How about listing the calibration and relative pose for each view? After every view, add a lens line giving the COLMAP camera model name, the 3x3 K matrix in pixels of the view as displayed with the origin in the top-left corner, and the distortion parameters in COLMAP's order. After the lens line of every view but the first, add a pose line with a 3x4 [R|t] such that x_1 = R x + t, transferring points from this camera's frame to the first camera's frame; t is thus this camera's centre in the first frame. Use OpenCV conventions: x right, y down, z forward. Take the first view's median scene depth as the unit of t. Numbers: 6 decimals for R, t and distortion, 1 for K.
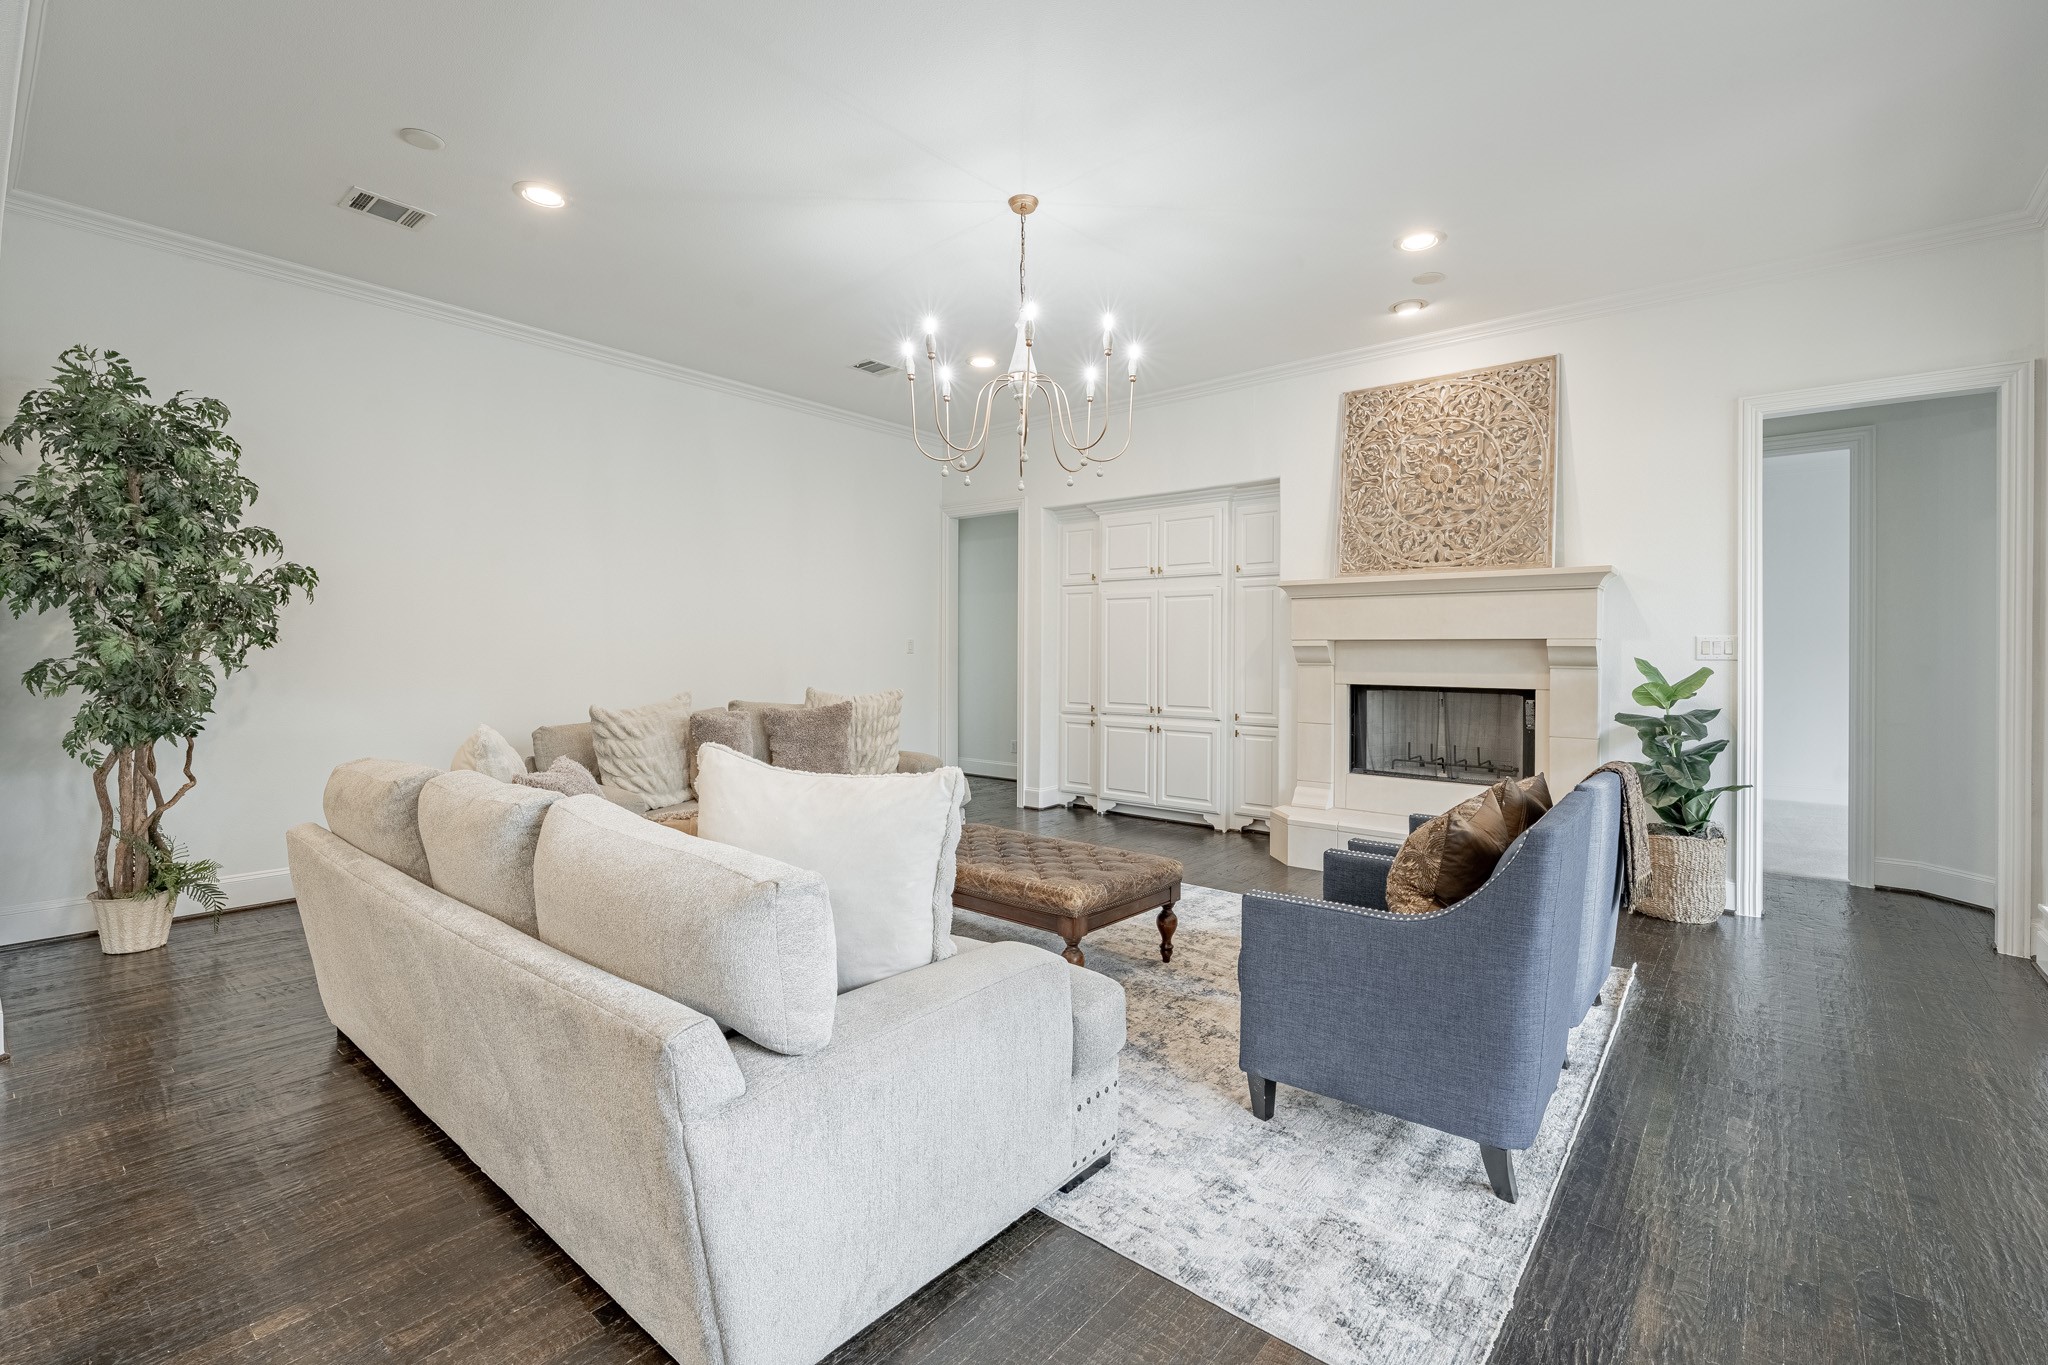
lens RADIAL K [[880.1, 0, 1027.1], [0, 880.1, 665.7], [0, 0, 1]] dist [-0.002521, -0.000067]
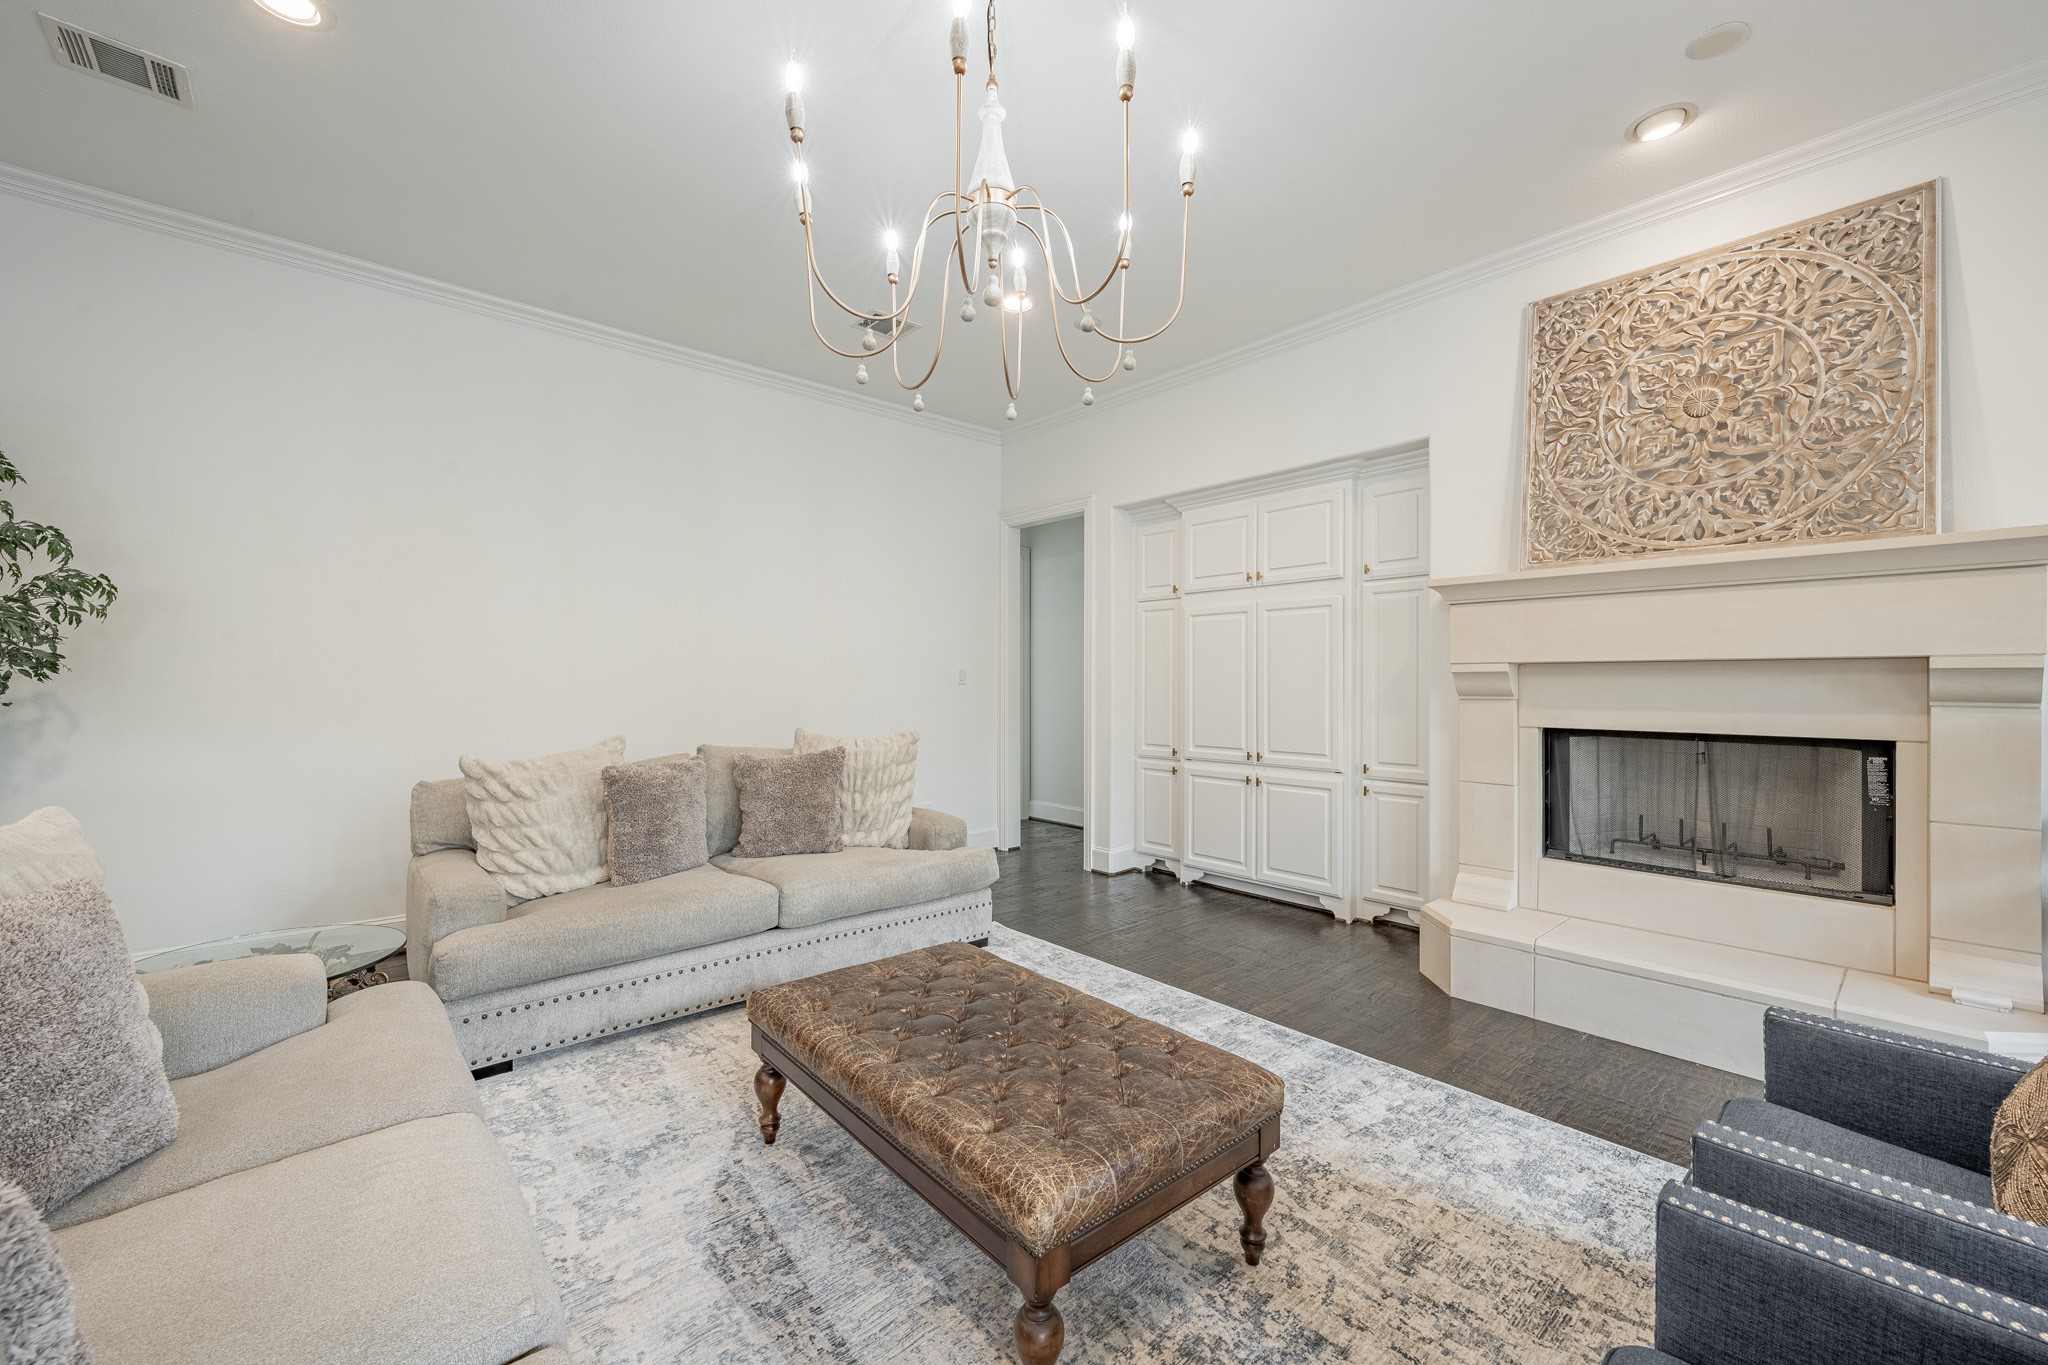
lens RADIAL K [[802.1, 0, 1025.7], [0, 802.1, 687.1], [0, 0, 1]] dist [-0.000414, -0.000795]
pose [[0.988878, -0.002844, -0.148699, 0.066303], [0.001312, 0.999945, -0.010397, -0.004646], [0.148721, 0.010087, 0.988828, 0.344109]]
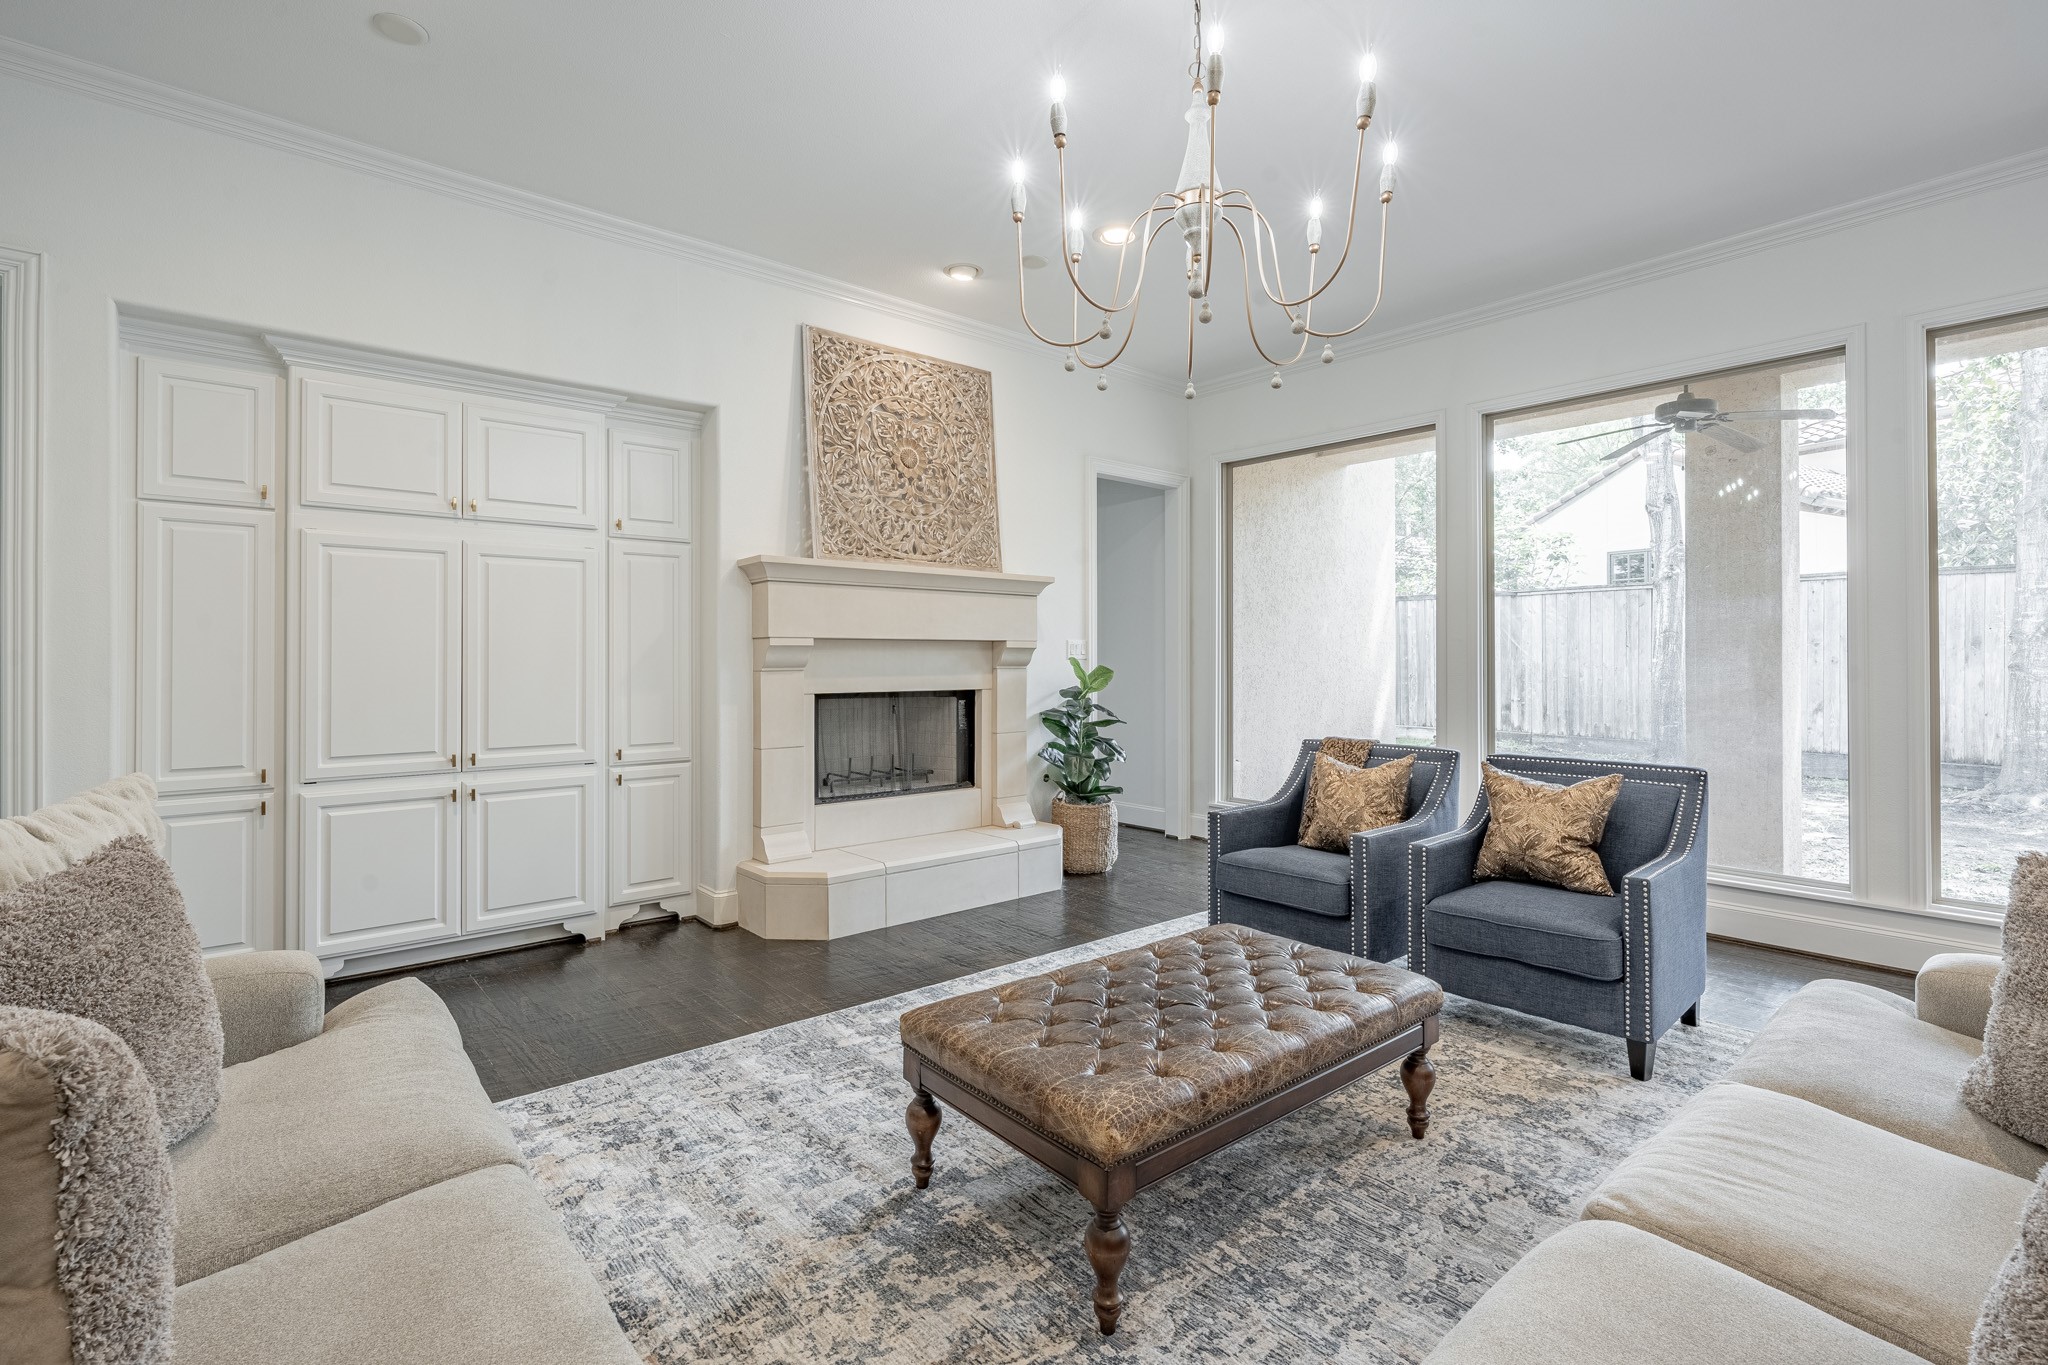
lens RADIAL K [[914.9, 0, 1022.6], [0, 914.9, 661.4], [0, 0, 1]] dist [-0.000524, 0.000534]
pose [[0.187463, -0.009145, 0.982229, -0.435907], [0.016039, 0.999852, 0.006248, -0.010996], [-0.982141, 0.014583, 0.187582, 0.698900]]
